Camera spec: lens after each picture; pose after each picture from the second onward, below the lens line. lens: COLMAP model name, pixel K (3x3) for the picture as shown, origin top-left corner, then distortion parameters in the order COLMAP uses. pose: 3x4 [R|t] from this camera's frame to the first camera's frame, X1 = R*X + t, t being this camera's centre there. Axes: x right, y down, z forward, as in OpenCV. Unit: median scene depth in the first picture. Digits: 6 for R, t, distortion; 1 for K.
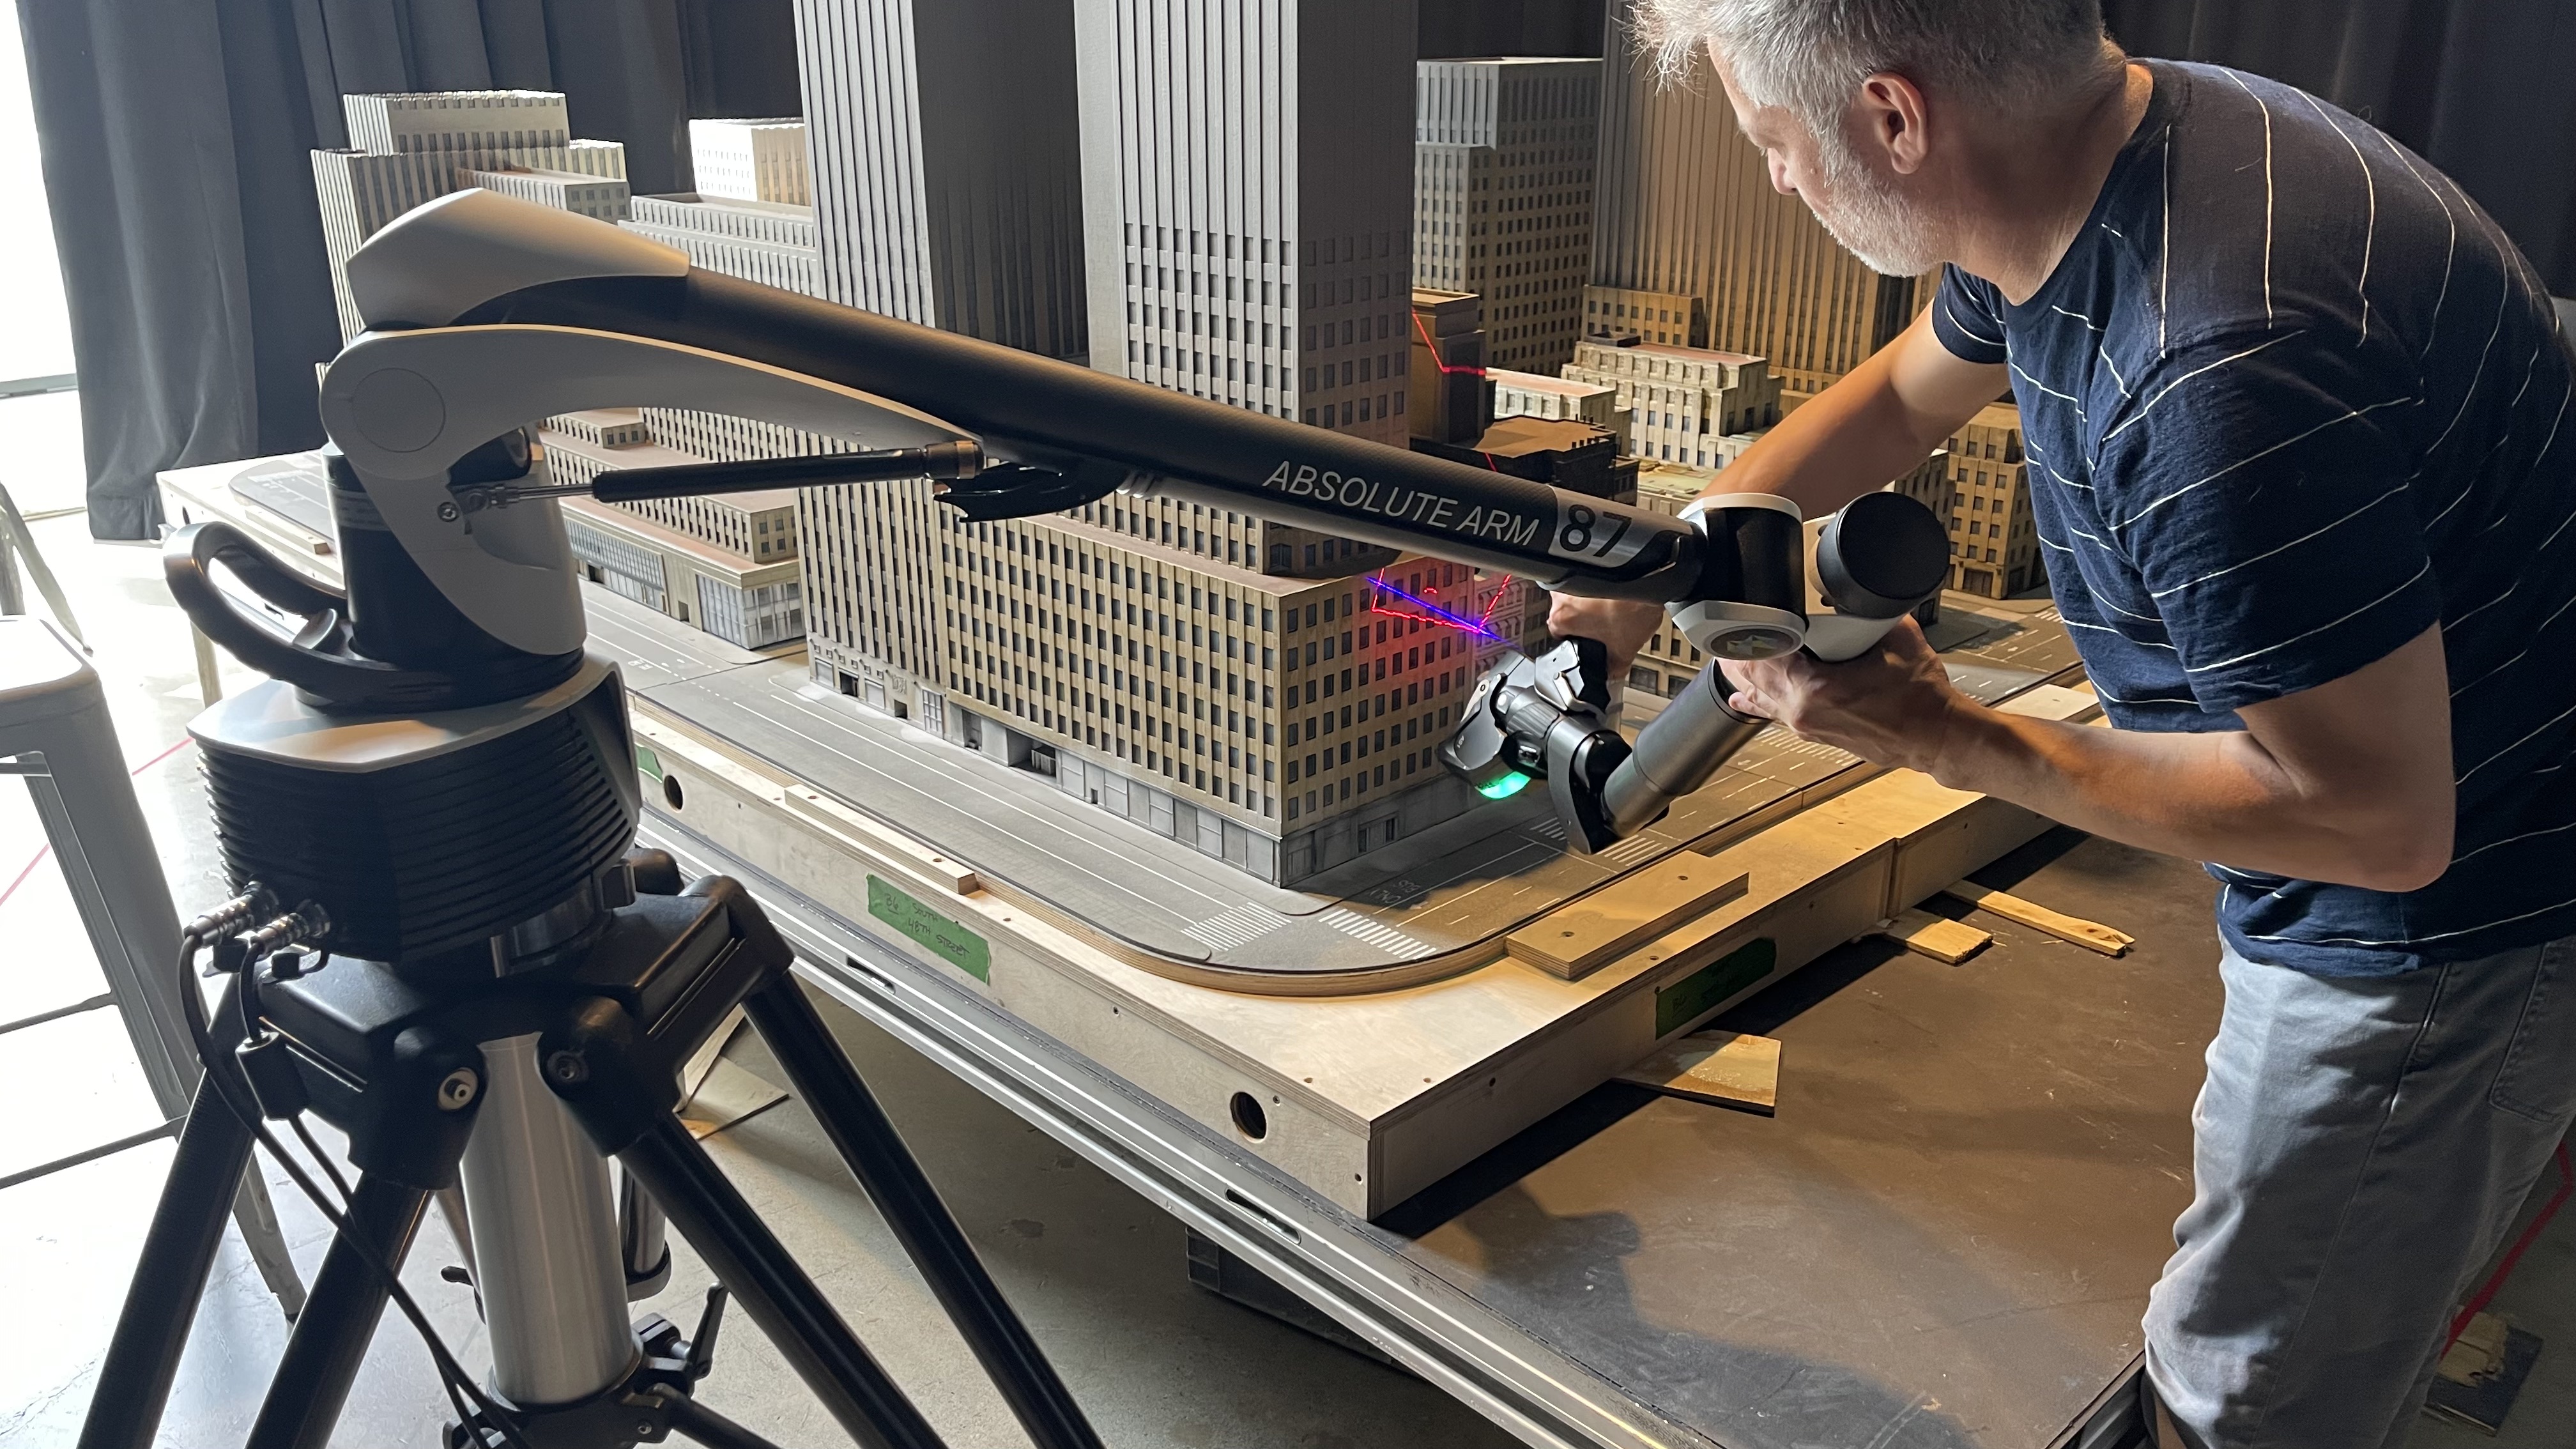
lens RADIAL K [[1885.2, 0, 1285.1], [0, 1885.2, 721.5], [0, 0, 1]] dist [0.005179, 0.000642]
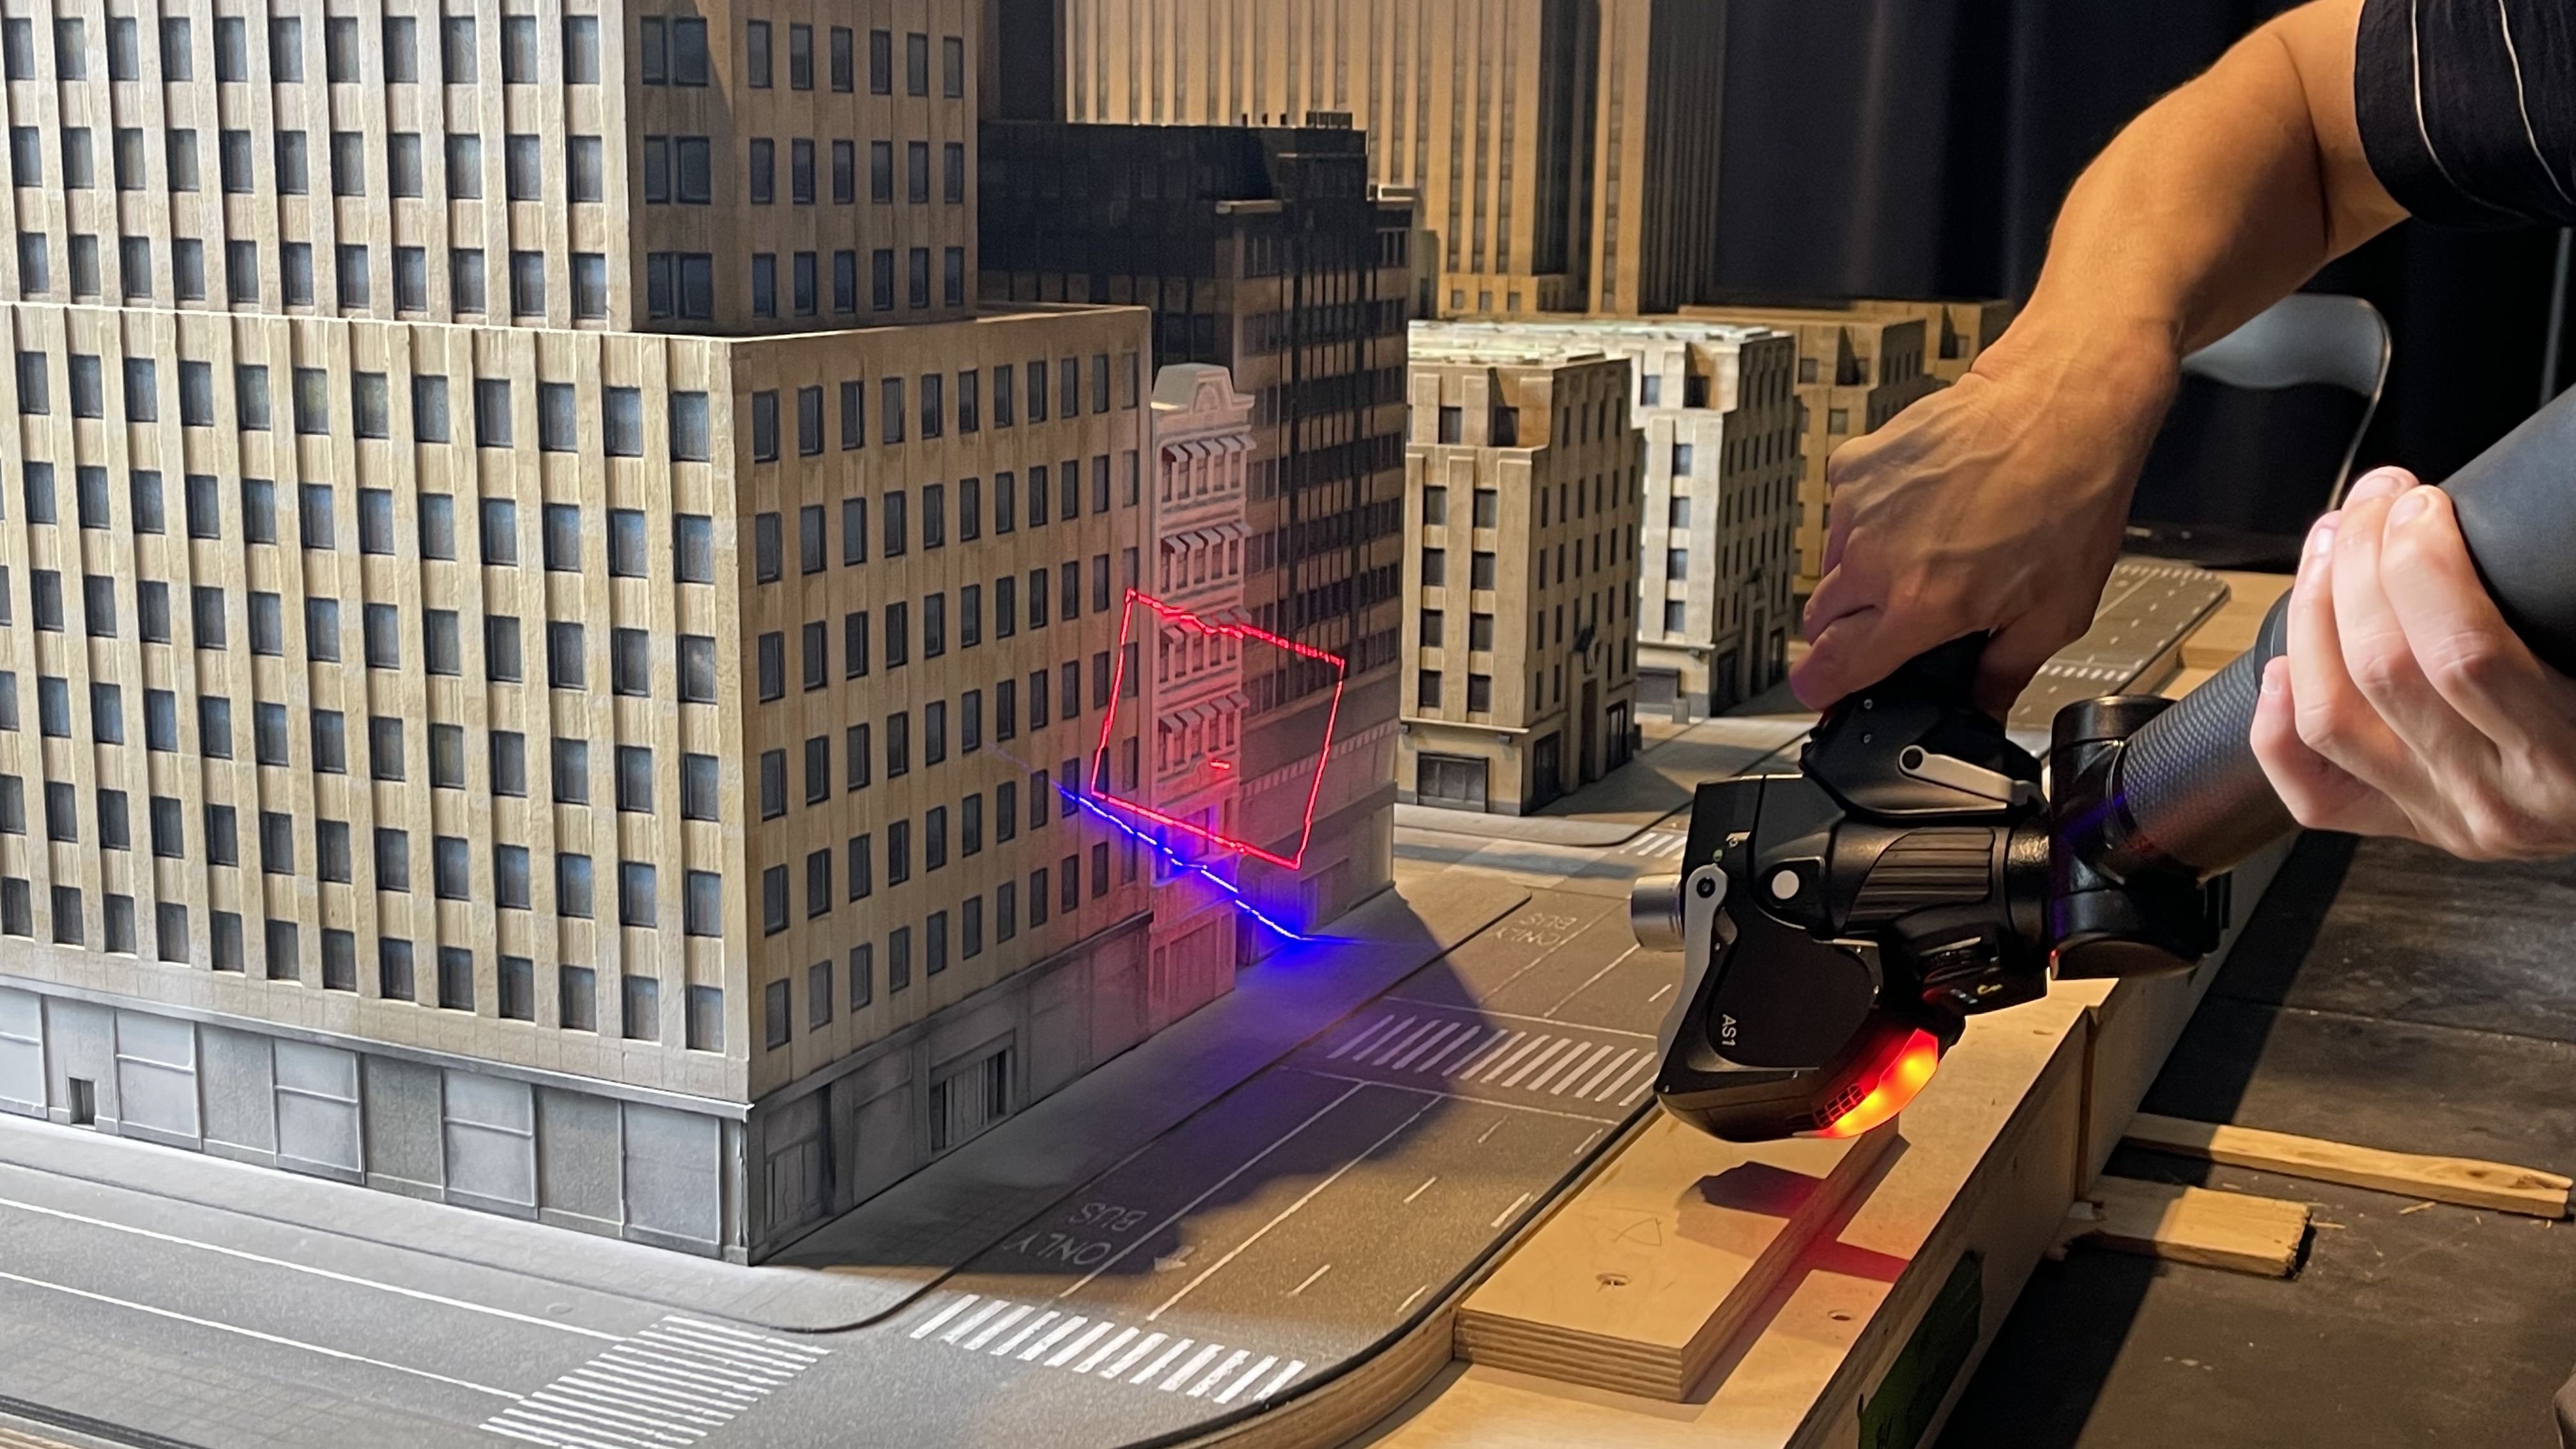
lens RADIAL K [[2850.3, 0, 1293.5], [0, 2850.3, 733.3], [0, 0, 1]] dist [0.027851, 0.000000]
pose [[0.931515, -0.053269, 0.359780, -0.087688], [0.105937, 0.986063, -0.128288, 0.069726], [-0.347931, 0.157616, 0.924176, 0.480419]]
